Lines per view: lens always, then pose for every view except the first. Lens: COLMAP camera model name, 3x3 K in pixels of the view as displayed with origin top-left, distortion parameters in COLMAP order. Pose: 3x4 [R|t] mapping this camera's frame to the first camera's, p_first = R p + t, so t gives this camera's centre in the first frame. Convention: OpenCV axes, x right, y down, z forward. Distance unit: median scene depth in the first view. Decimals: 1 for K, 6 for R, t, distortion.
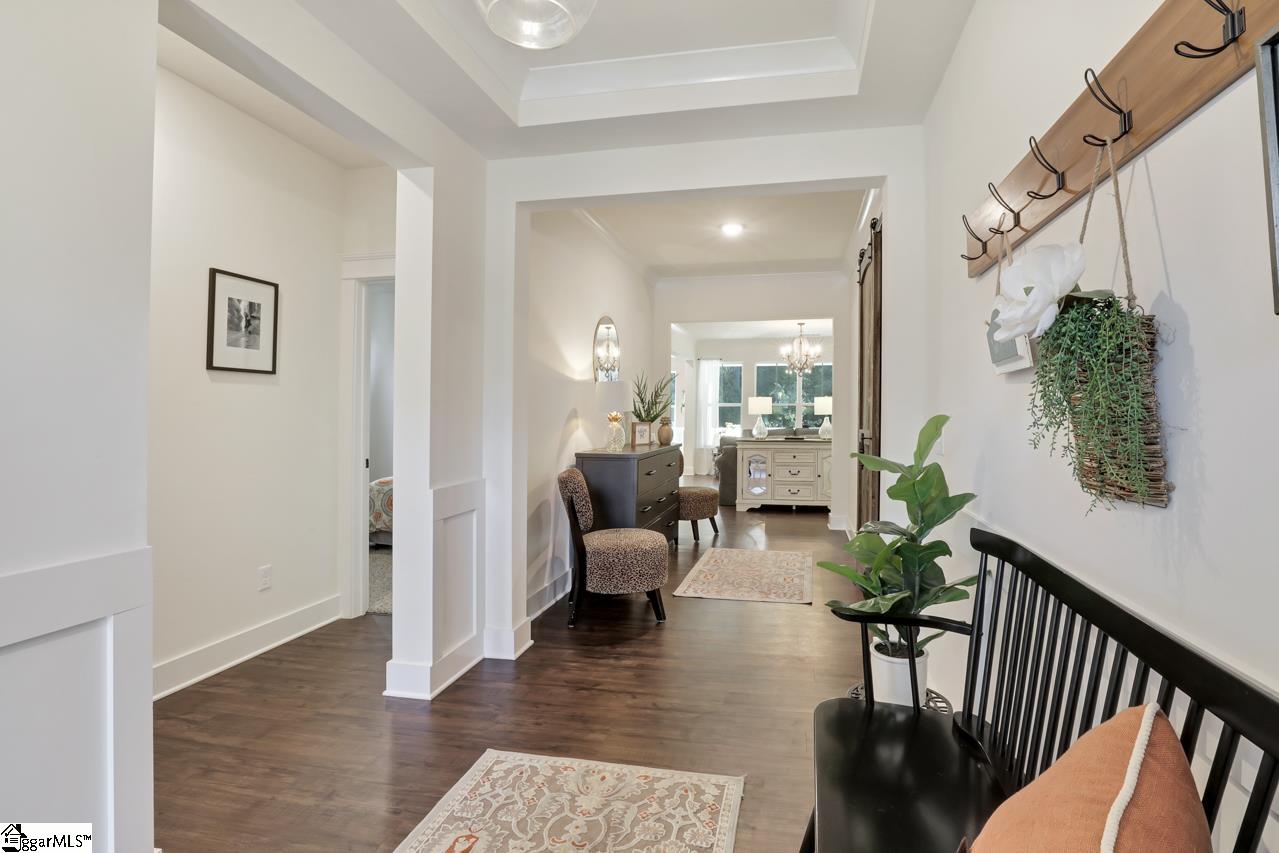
lens RADIAL K [[608.3, 0, 712.8], [0, 608.3, 408.3], [0, 0, 1]] dist [-0.017722, 0.000376]
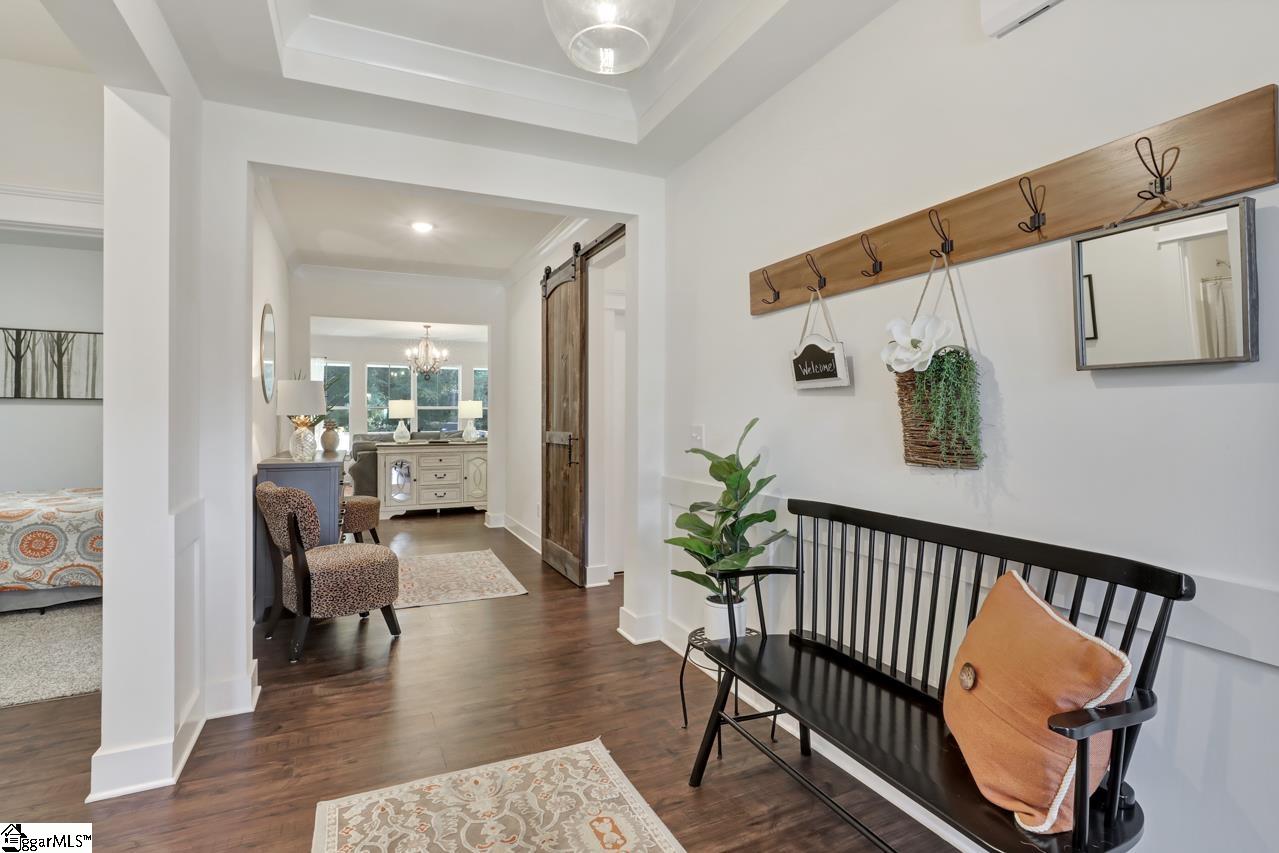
lens RADIAL K [[588.0, 0, 638.1], [0, 588.0, 423.0], [0, 0, 1]] dist [-0.001941, 0.000251]
pose [[0.835197, -0.007827, 0.549895, -0.281974], [-0.002458, 0.999836, 0.017964, 0.000156], [-0.549945, -0.016355, 0.835041, 0.029513]]
